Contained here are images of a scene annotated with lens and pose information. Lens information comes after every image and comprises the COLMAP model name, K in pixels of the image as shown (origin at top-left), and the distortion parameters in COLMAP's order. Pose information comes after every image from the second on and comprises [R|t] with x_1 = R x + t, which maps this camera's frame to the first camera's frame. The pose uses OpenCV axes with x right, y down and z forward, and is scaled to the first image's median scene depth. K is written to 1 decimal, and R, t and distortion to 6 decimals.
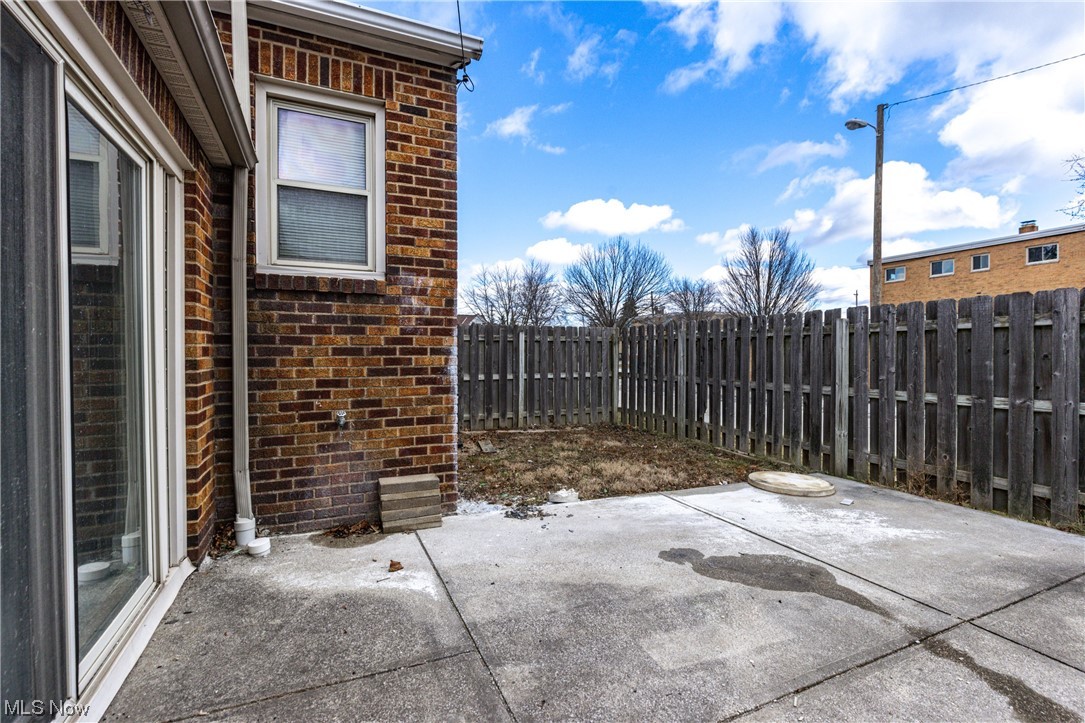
lens RADIAL K [[485.5, 0, 540.1], [0, 485.5, 366.2], [0, 0, 1]] dist [-0.000050, 0.000288]
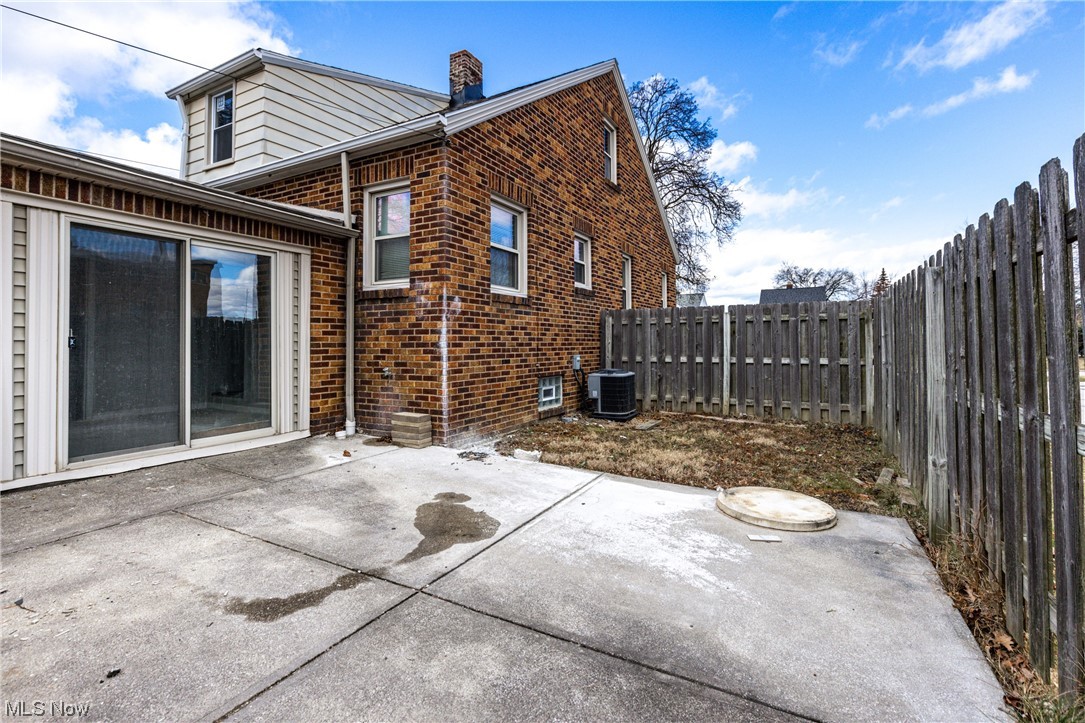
lens RADIAL K [[486.6, 0, 545.6], [0, 486.6, 344.0], [0, 0, 1]] dist [-0.000152, -0.000005]
pose [[0.607567, 0.002253, -0.794265, 1.209346], [-0.018509, 0.999765, -0.011322, 0.017906], [0.794053, 0.021580, 0.607466, 0.390087]]
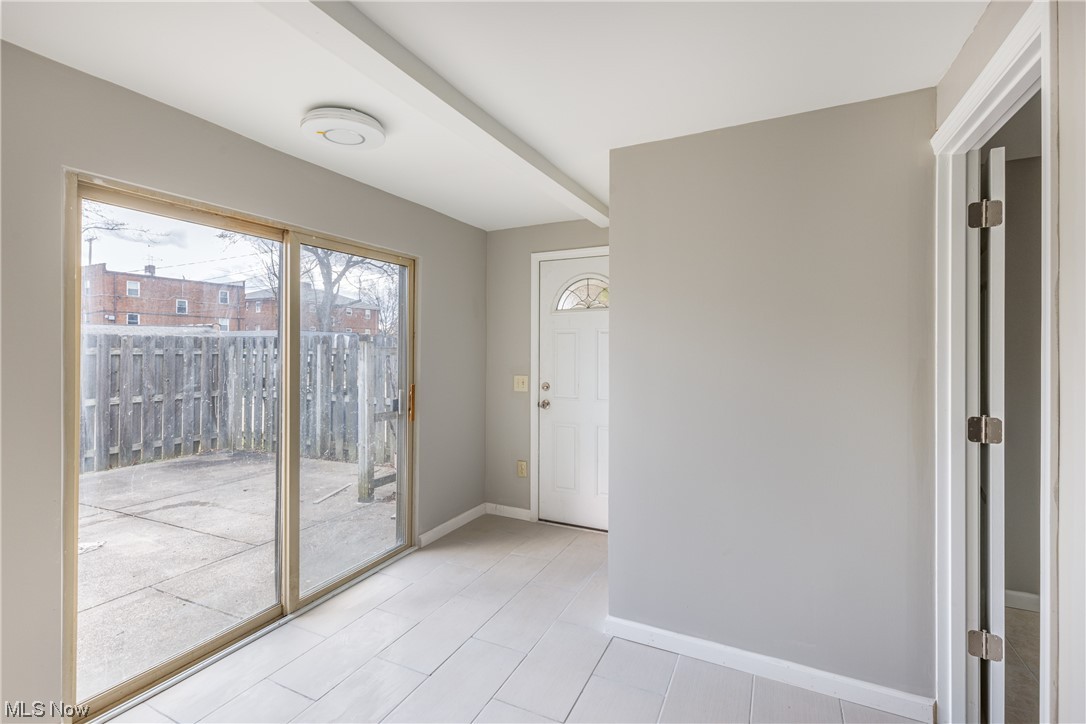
lens RADIAL K [[487.1, 0, 546.1], [0, 487.1, 344.5], [0, 0, 1]] dist [-0.000152, -0.000005]
pose [[-0.628337, 0.006779, 0.777912, -1.228782], [0.020088, 0.999770, 0.007514, -0.096220], [-0.777682, 0.020348, -0.628328, 0.565441]]
